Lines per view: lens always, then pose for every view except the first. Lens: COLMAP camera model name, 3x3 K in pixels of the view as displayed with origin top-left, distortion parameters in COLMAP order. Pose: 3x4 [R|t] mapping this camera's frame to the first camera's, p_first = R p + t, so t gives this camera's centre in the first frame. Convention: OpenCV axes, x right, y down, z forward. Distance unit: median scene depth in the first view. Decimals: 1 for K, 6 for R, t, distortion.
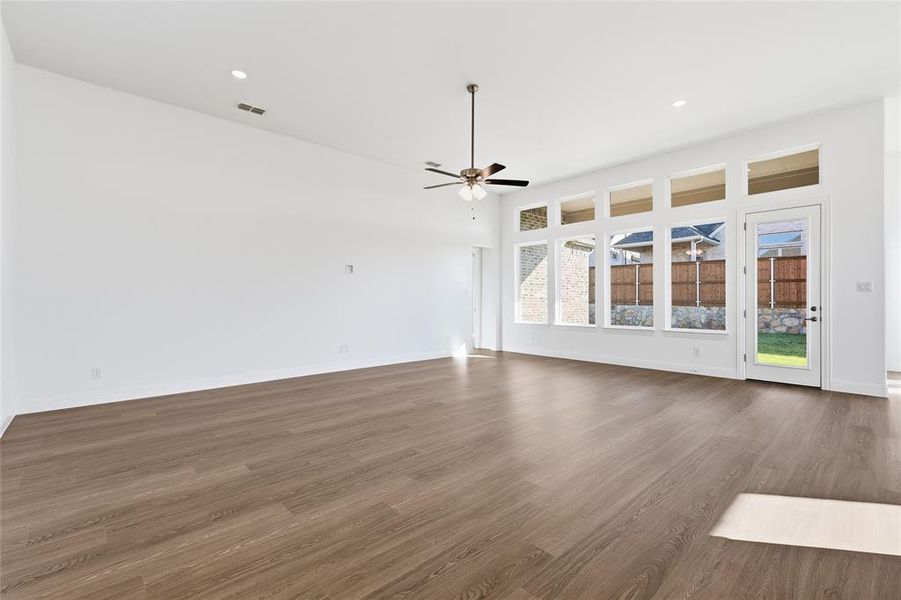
lens RADIAL K [[395.0, 0, 450.5], [0, 395.0, 300.0], [0, 0, 1]] dist [0.000459, 0.000097]
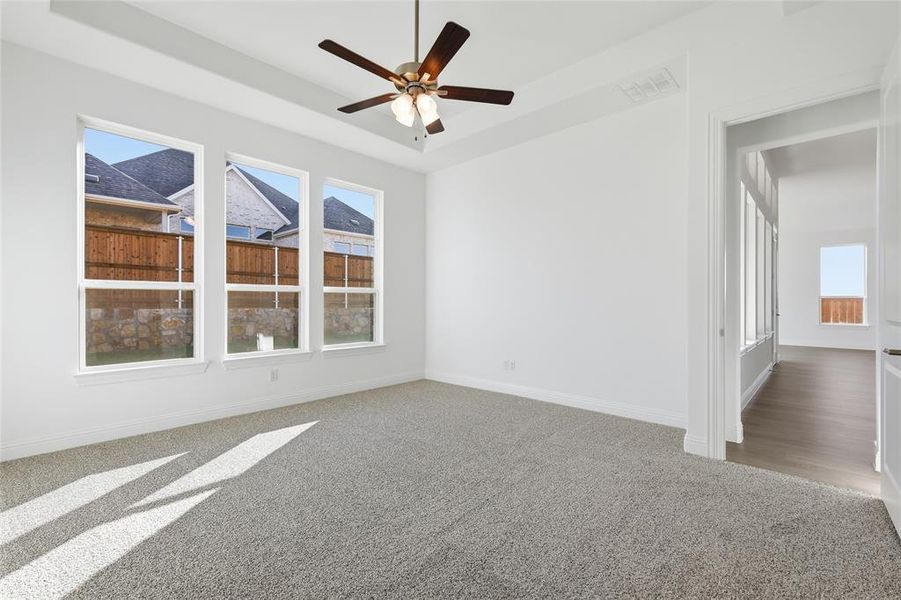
lens RADIAL K [[401.4, 0, 455.1], [0, 401.4, 294.6], [0, 0, 1]] dist [0.000352, 0.000215]
pose [[-0.094031, 0.008452, 0.995533, -0.272143], [-0.009236, 0.999914, -0.009362, -0.008690], [-0.995526, -0.010075, -0.093945, 1.399413]]
